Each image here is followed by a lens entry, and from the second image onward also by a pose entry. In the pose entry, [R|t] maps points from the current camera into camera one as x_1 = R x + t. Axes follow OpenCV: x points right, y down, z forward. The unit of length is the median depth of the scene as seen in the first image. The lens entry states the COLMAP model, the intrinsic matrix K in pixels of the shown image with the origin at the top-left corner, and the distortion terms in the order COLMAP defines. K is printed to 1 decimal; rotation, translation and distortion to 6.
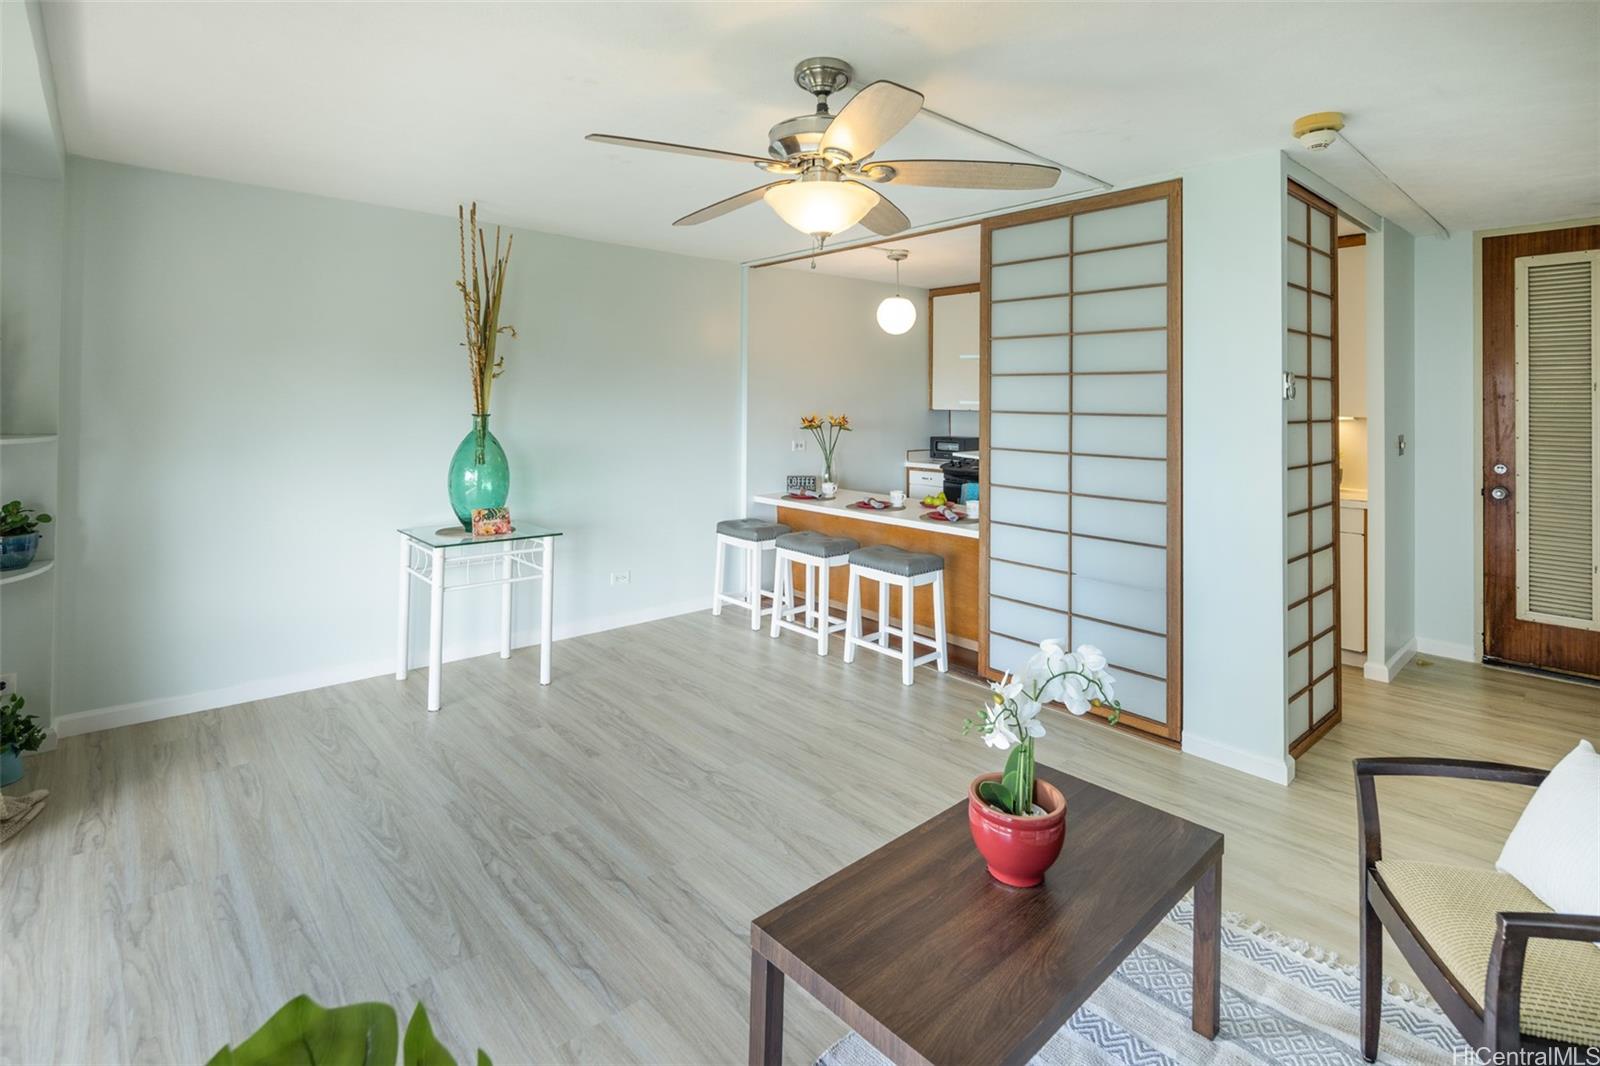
lens RADIAL K [[757.3, 0, 801.1], [0, 757.3, 399.4], [0, 0, 1]] dist [-0.012089, -0.001136]
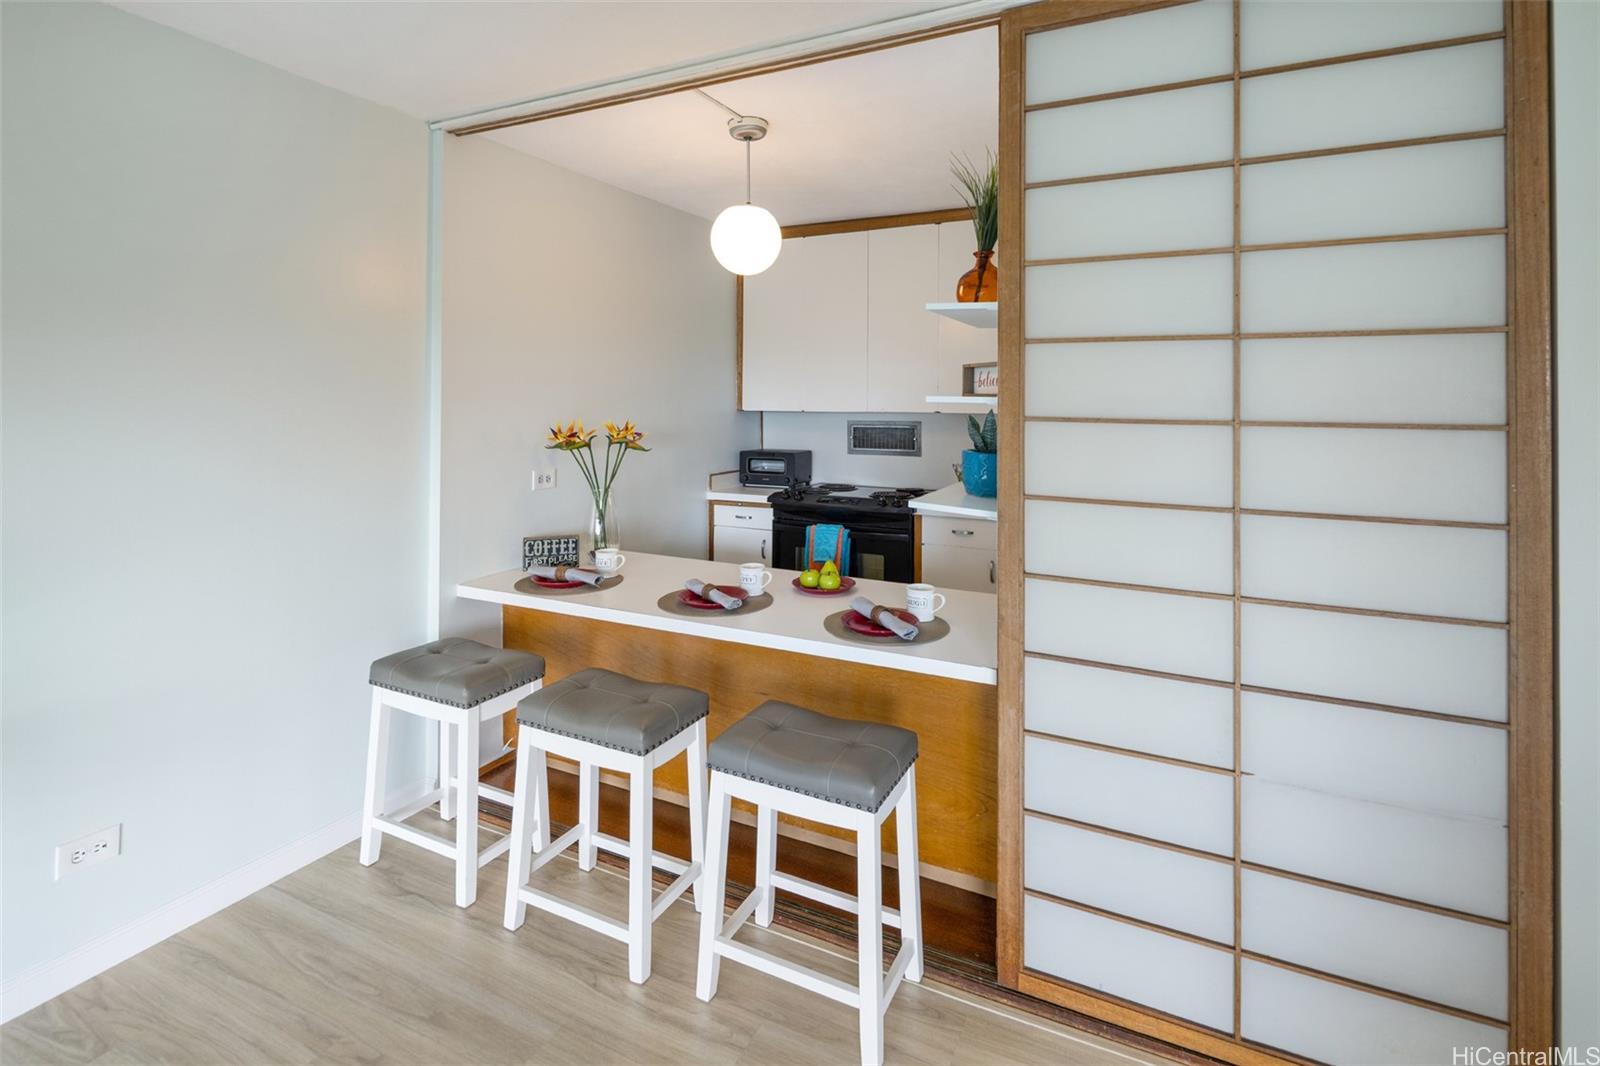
lens RADIAL K [[757.3, 0, 801.1], [0, 757.3, 399.4], [0, 0, 1]] dist [-0.012089, -0.001136]
pose [[0.925678, -0.000581, 0.378312, -0.041300], [-0.000478, 0.999996, 0.002706, 0.002341], [-0.378312, -0.002686, 0.925674, 0.474695]]
